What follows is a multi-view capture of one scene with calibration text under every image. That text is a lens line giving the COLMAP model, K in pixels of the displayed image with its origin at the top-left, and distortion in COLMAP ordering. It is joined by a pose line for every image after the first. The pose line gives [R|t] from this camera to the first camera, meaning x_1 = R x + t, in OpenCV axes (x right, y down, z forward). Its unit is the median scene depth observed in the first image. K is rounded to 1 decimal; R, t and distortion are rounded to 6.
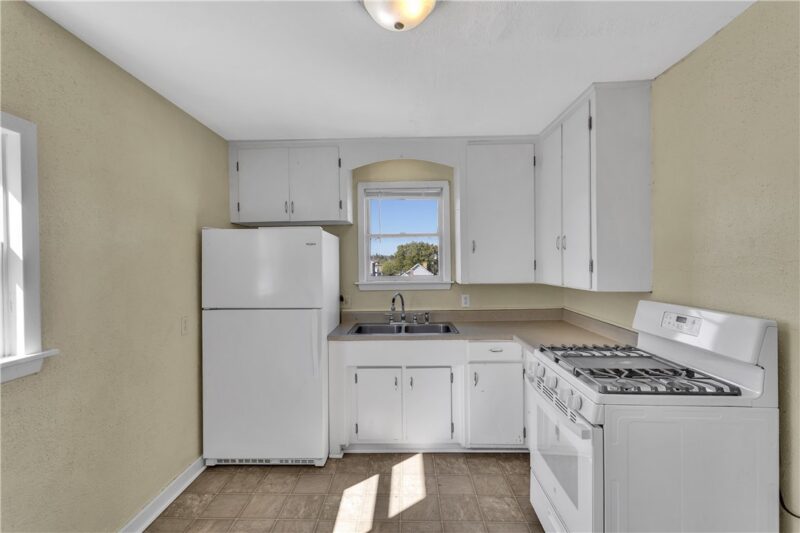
lens RADIAL K [[375.0, 0, 393.4], [0, 375.0, 265.4], [0, 0, 1]] dist [0.002572, 0.001336]
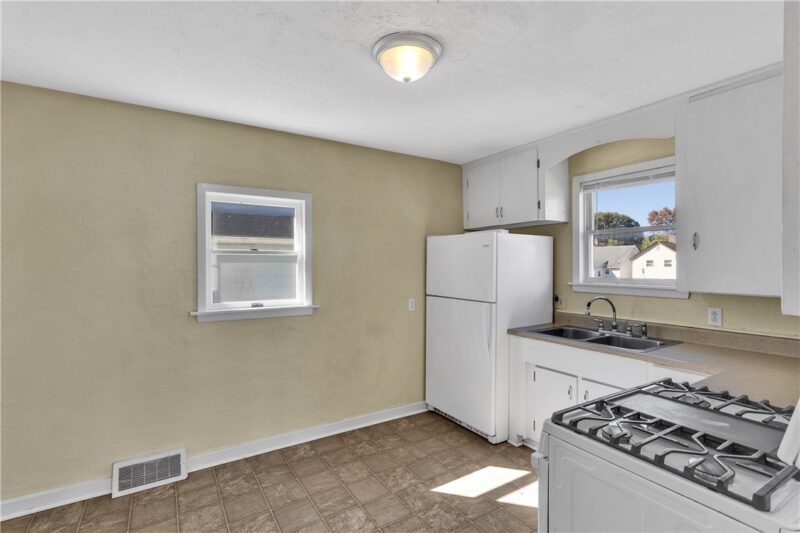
lens RADIAL K [[375.0, 0, 393.4], [0, 375.0, 265.4], [0, 0, 1]] dist [0.002572, 0.001336]
pose [[0.557859, 0.012596, -0.829840, 0.496648], [-0.009418, 0.999917, 0.008847, -0.003487], [0.829882, 0.002880, 0.557931, 0.111047]]
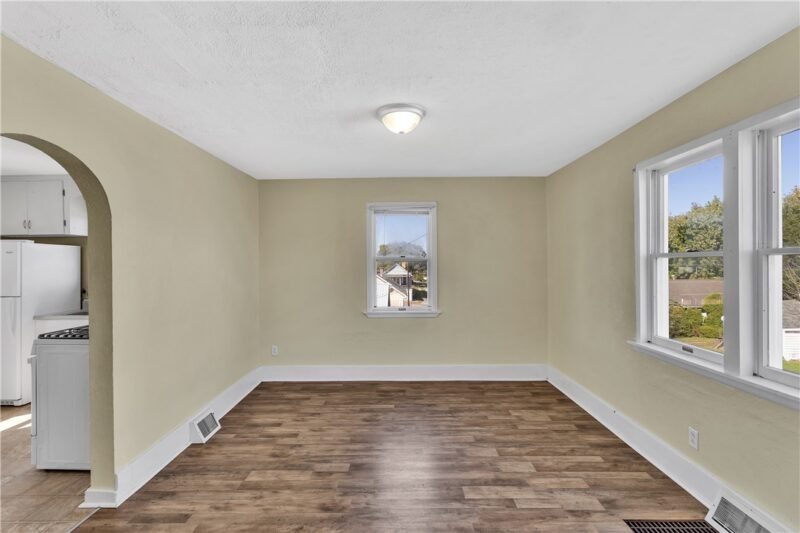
lens RADIAL K [[375.0, 0, 393.4], [0, 375.0, 265.4], [0, 0, 1]] dist [0.002572, 0.001336]
pose [[0.999804, 0.003939, 0.019400, 1.075837], [-0.003944, 0.999992, 0.000204, -0.010407], [-0.019399, -0.000281, 0.999812, -0.423734]]
